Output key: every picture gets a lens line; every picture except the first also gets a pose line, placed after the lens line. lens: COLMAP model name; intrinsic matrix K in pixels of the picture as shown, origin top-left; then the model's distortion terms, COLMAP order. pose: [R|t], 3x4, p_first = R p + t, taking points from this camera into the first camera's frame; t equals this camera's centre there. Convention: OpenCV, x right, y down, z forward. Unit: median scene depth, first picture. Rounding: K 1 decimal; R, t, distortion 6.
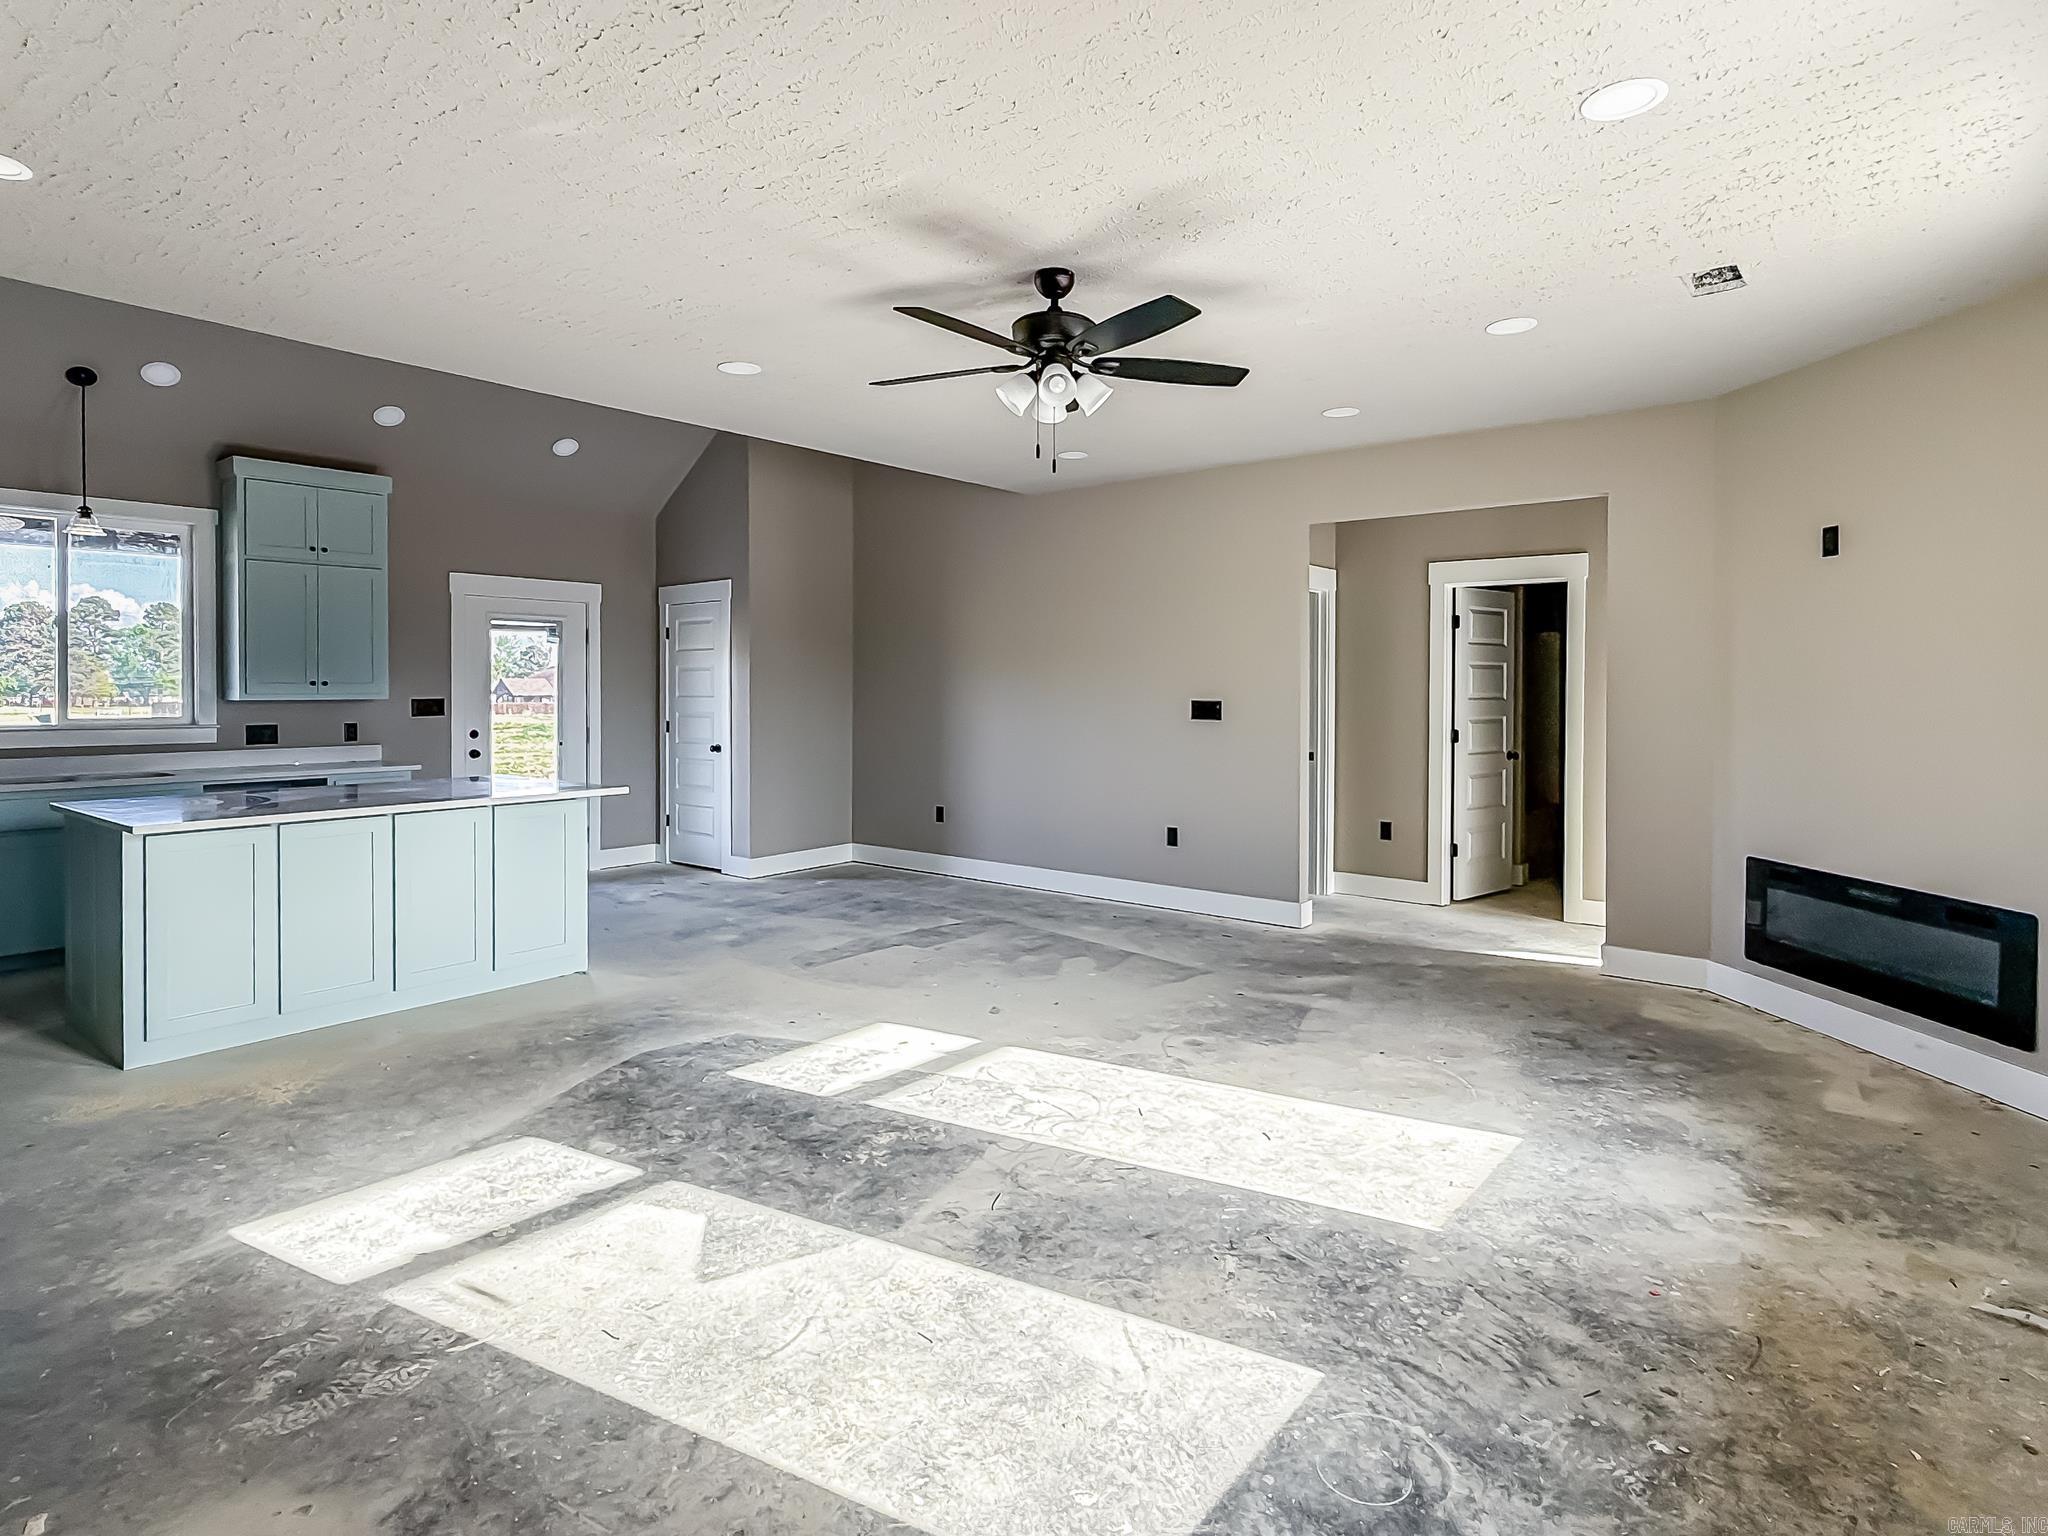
lens RADIAL K [[1095.8, 0, 1020.9], [0, 1095.8, 721.6], [0, 0, 1]] dist [-0.000188, -0.001509]
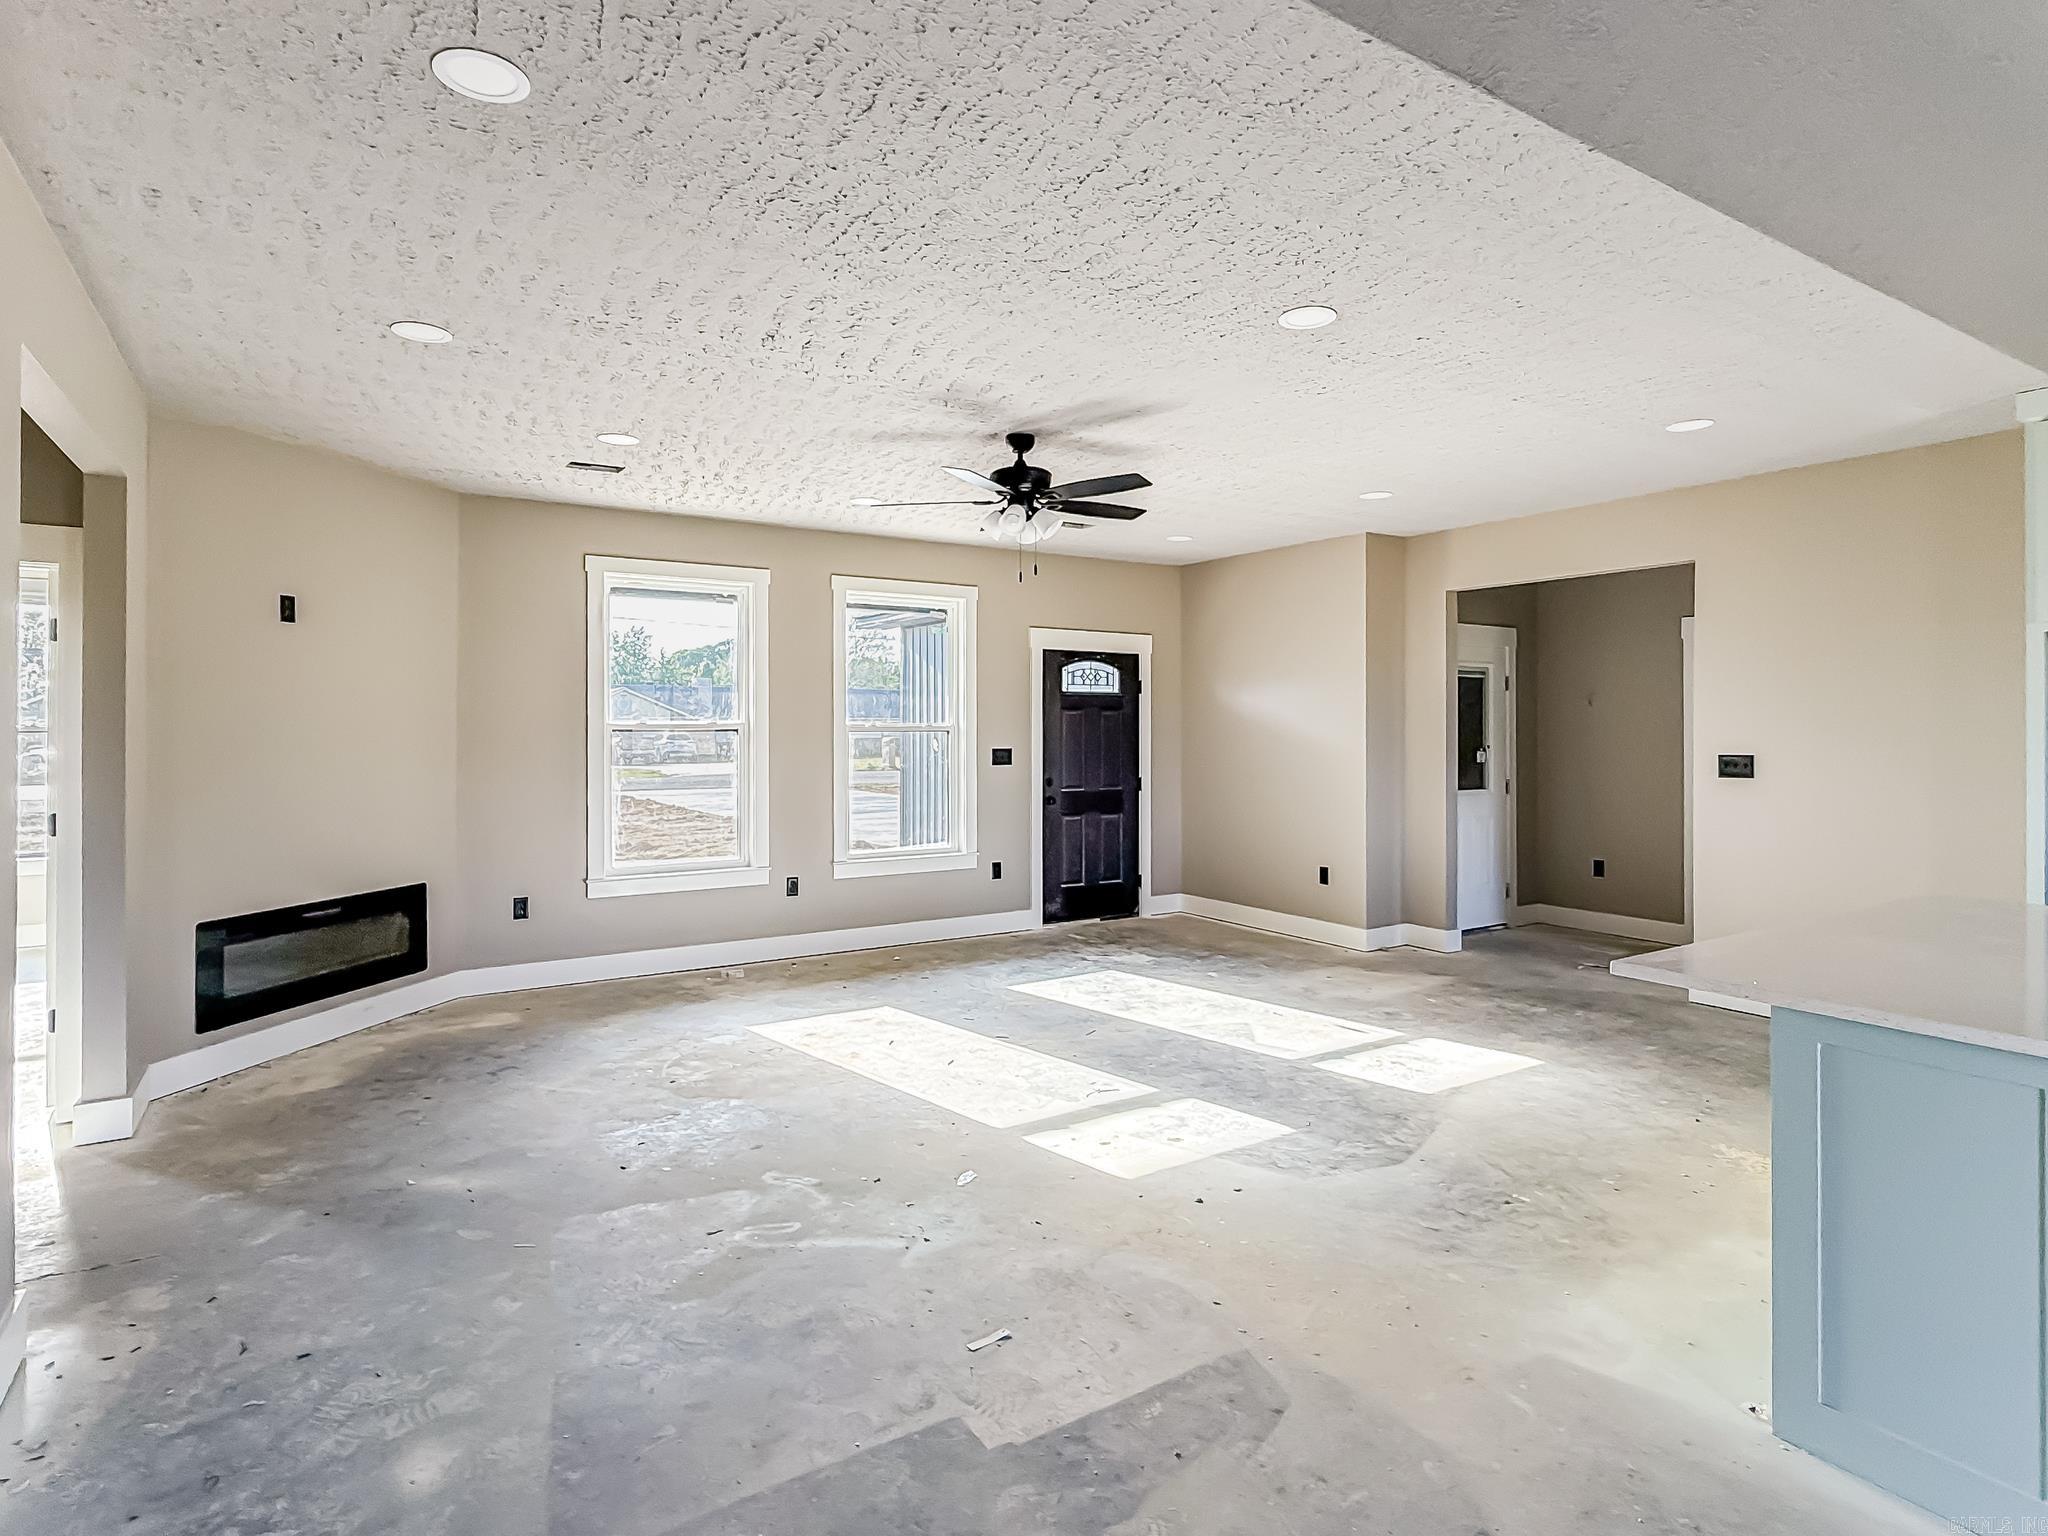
lens RADIAL K [[1095.8, 0, 1020.9], [0, 1095.8, 721.6], [0, 0, 1]] dist [-0.000188, -0.001509]
pose [[-0.947700, 0.000892, 0.319162, -0.459794], [0.010329, 0.999558, 0.027878, -0.105169], [-0.318996, 0.029716, -0.947290, 2.602361]]
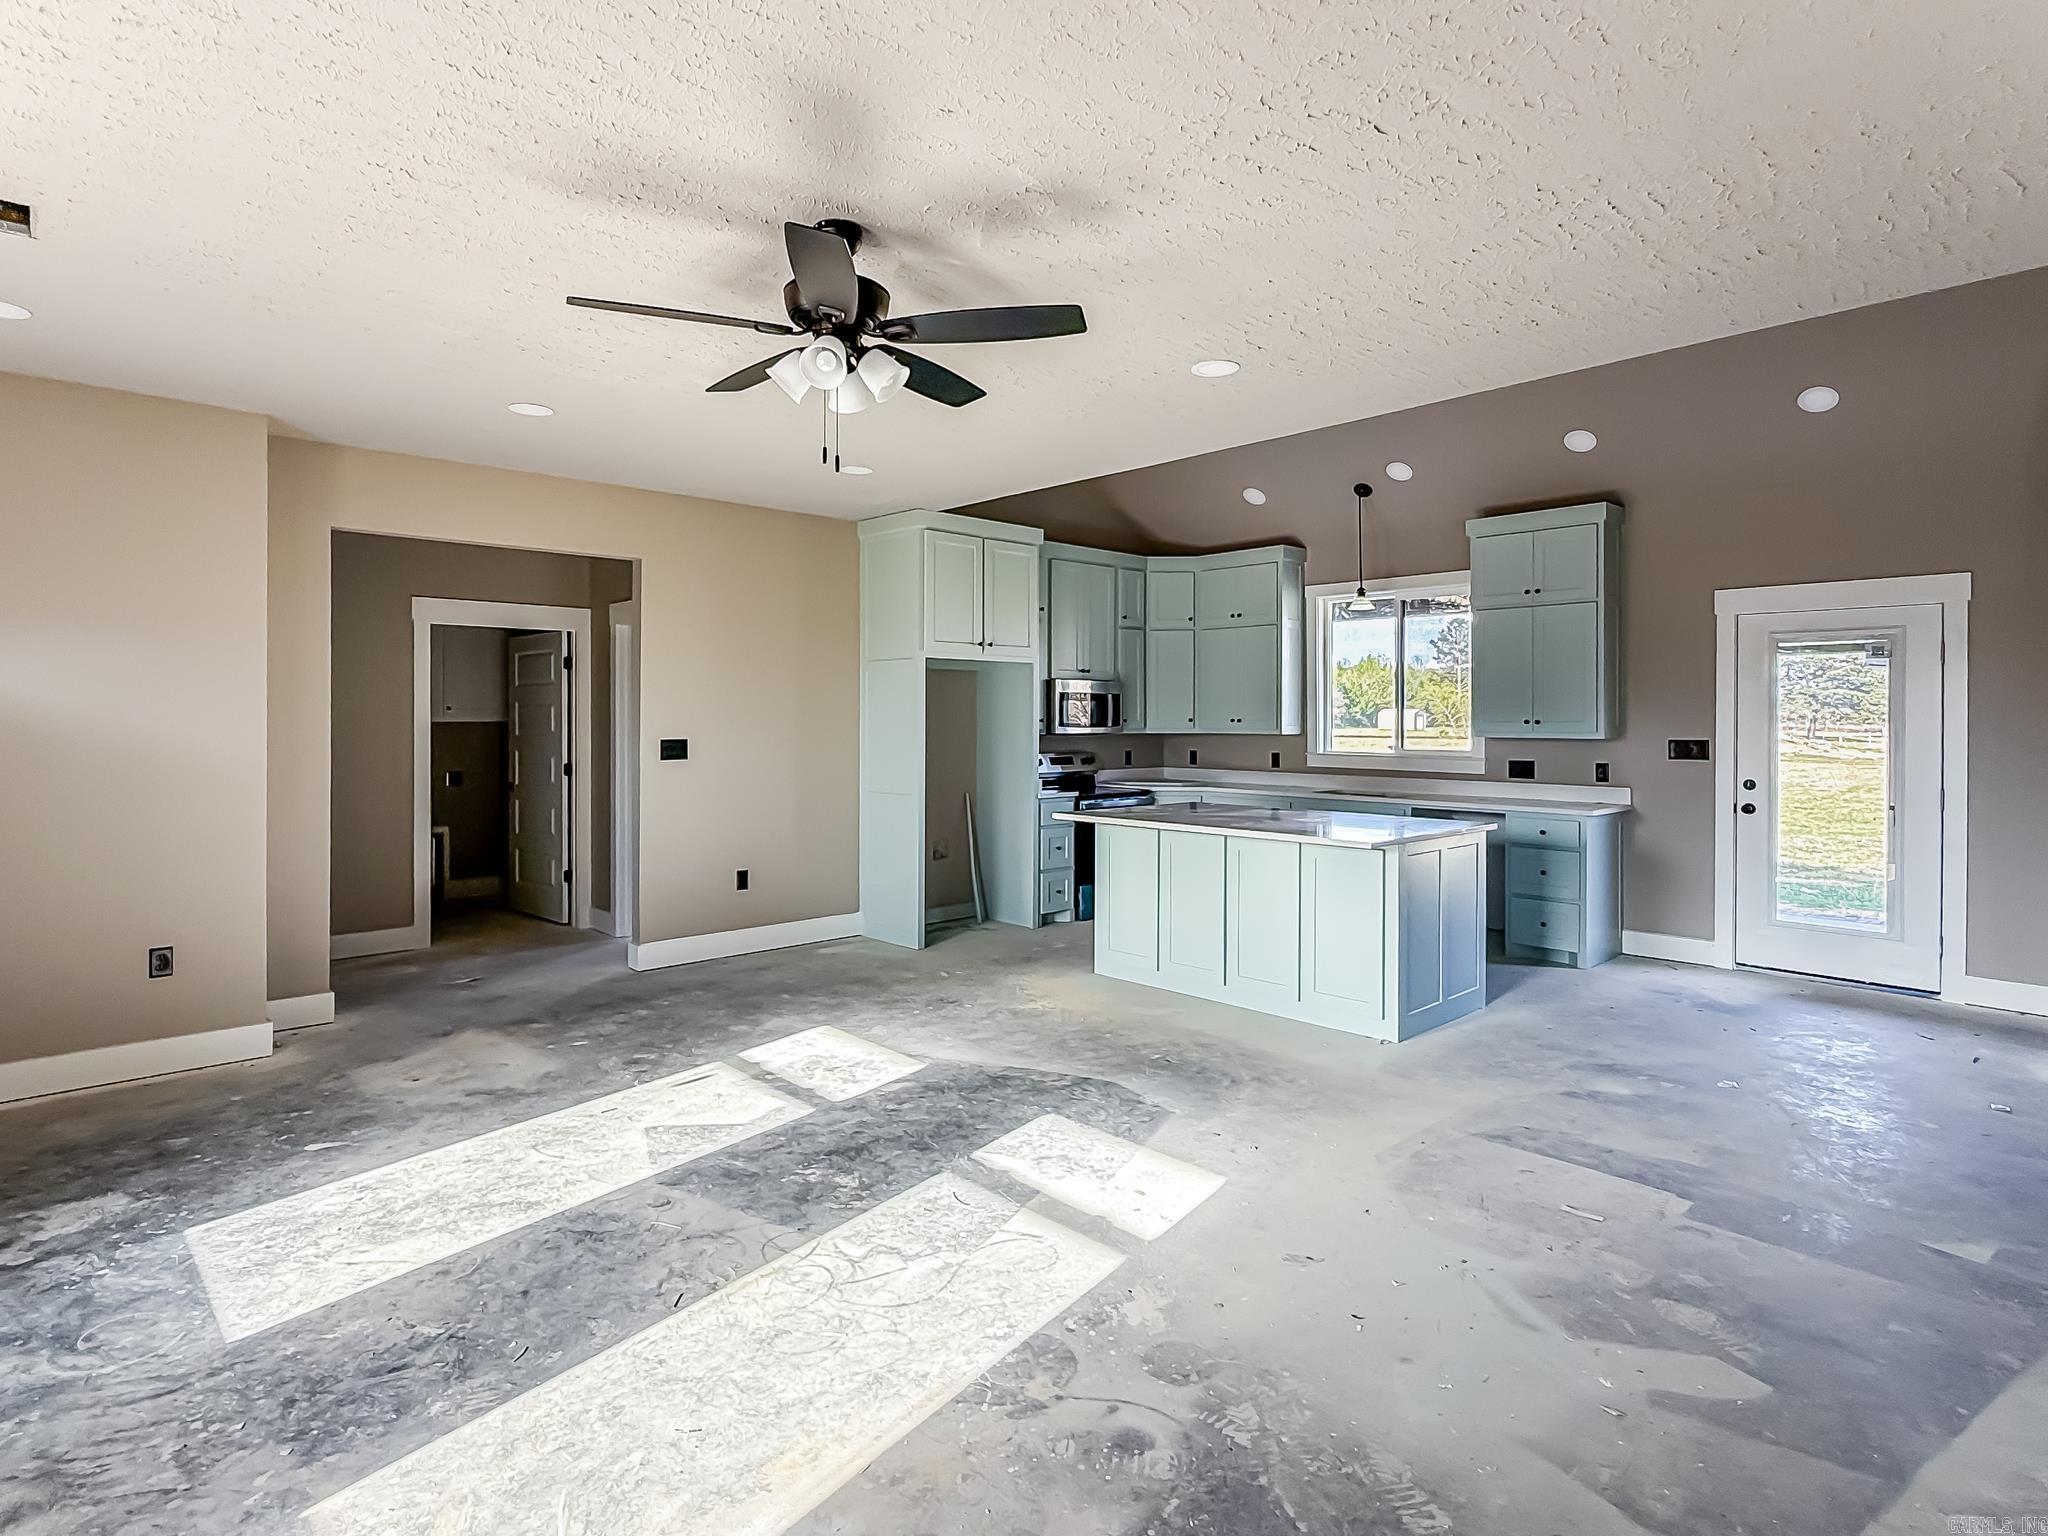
lens RADIAL K [[1095.8, 0, 1020.9], [0, 1095.8, 721.6], [0, 0, 1]] dist [-0.000188, -0.001509]
pose [[-0.136084, 0.002652, -0.990694, 0.933603], [-0.034186, 0.999388, 0.007371, -0.056324], [0.990107, 0.034871, -0.135910, 1.416565]]
